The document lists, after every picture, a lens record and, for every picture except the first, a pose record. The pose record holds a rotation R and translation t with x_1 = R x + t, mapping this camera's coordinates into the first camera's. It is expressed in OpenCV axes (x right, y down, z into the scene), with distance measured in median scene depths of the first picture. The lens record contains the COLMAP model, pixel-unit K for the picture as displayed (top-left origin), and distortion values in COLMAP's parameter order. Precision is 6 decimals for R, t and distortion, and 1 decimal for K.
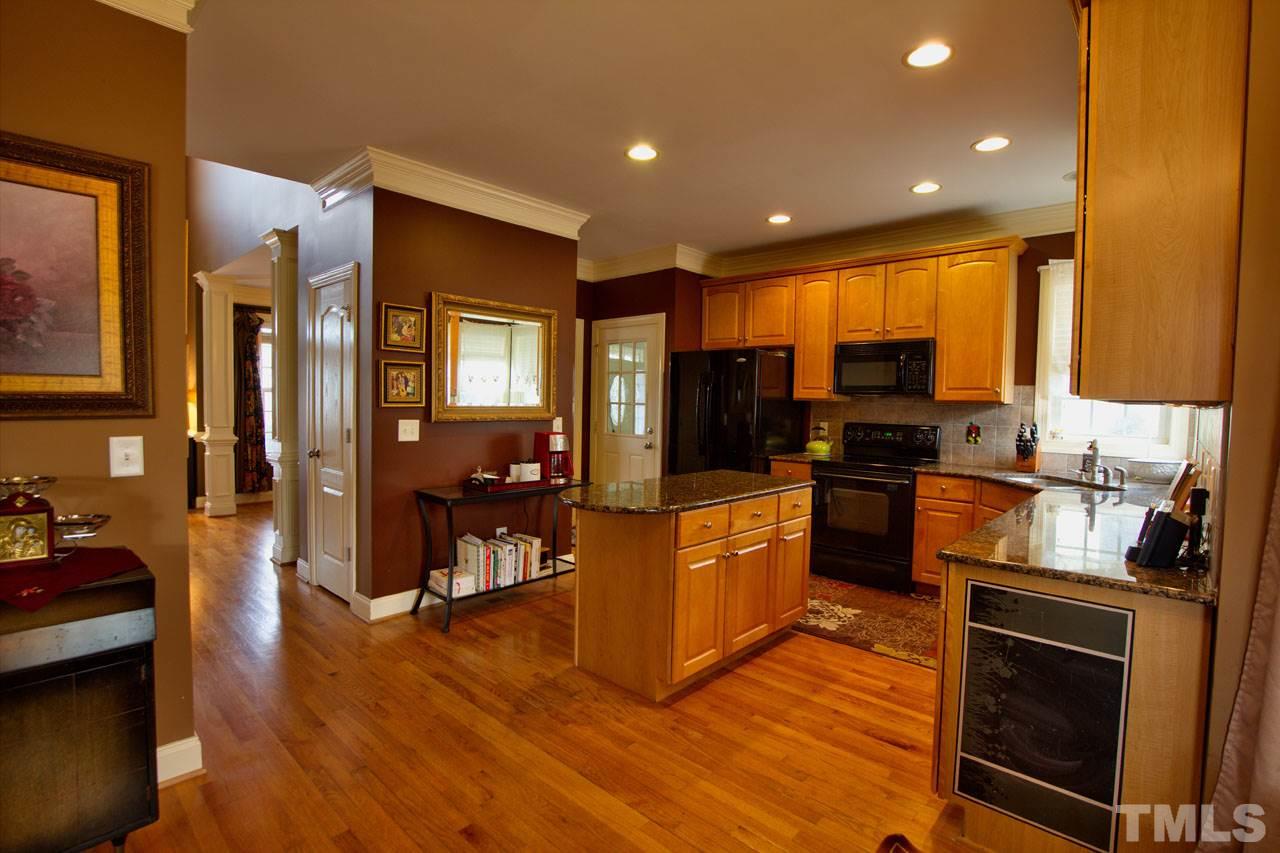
lens RADIAL K [[599.6, 0, 647.1], [0, 599.6, 427.5], [0, 0, 1]] dist [-0.037574, 0.007610]
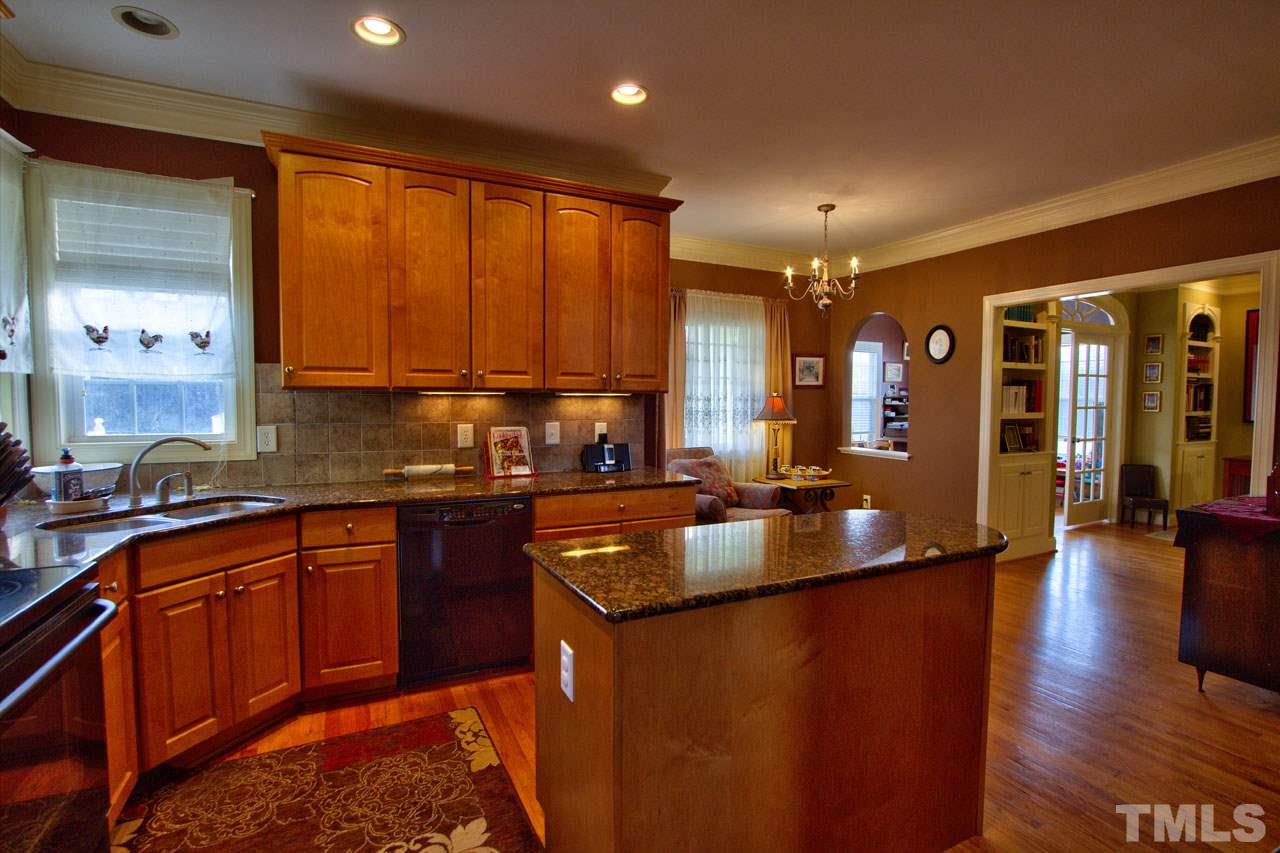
lens RADIAL K [[599.6, 0, 640.2], [0, 599.6, 427.6], [0, 0, 1]] dist [-0.037574, 0.007610]
pose [[-0.928961, -0.038125, 0.368209, 0.000432], [-0.003329, 0.995502, 0.094678, -0.049144], [-0.370163, 0.086727, -0.924910, 1.148141]]
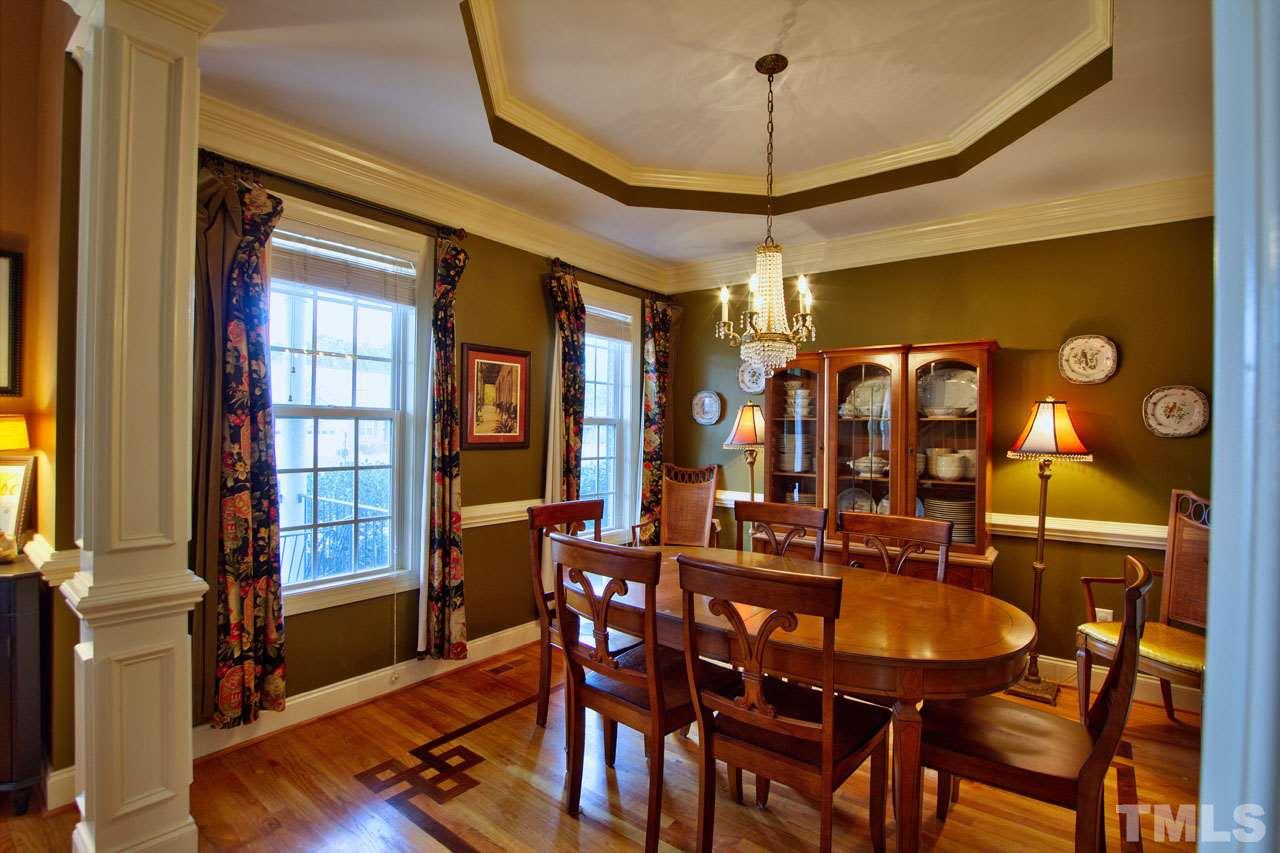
lens RADIAL K [[599.6, 0, 637.1], [0, 599.6, 426.1], [0, 0, 1]] dist [-0.037574, 0.007610]
pose [[0.997439, -0.013853, 0.070165, -0.757730], [0.017749, 0.998317, -0.055208, -0.052633], [-0.069282, 0.056312, 0.996006, 1.051037]]
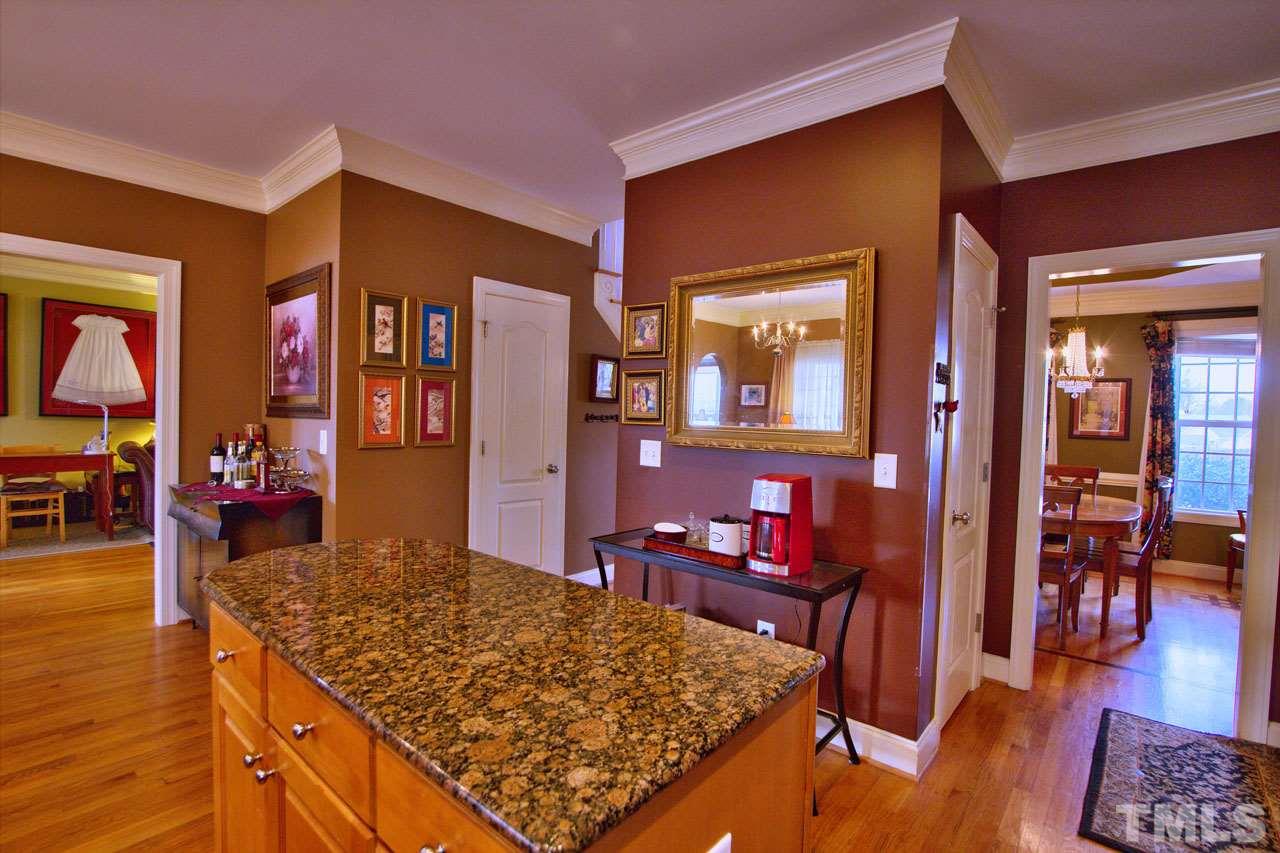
lens RADIAL K [[599.6, 0, 650.4], [0, 599.6, 427.1], [0, 0, 1]] dist [-0.037574, 0.007610]
pose [[0.044416, 0.005530, -0.998998, 0.360690], [-0.072628, 0.997356, 0.002292, -0.027745], [0.996370, 0.072454, 0.044700, 0.810268]]
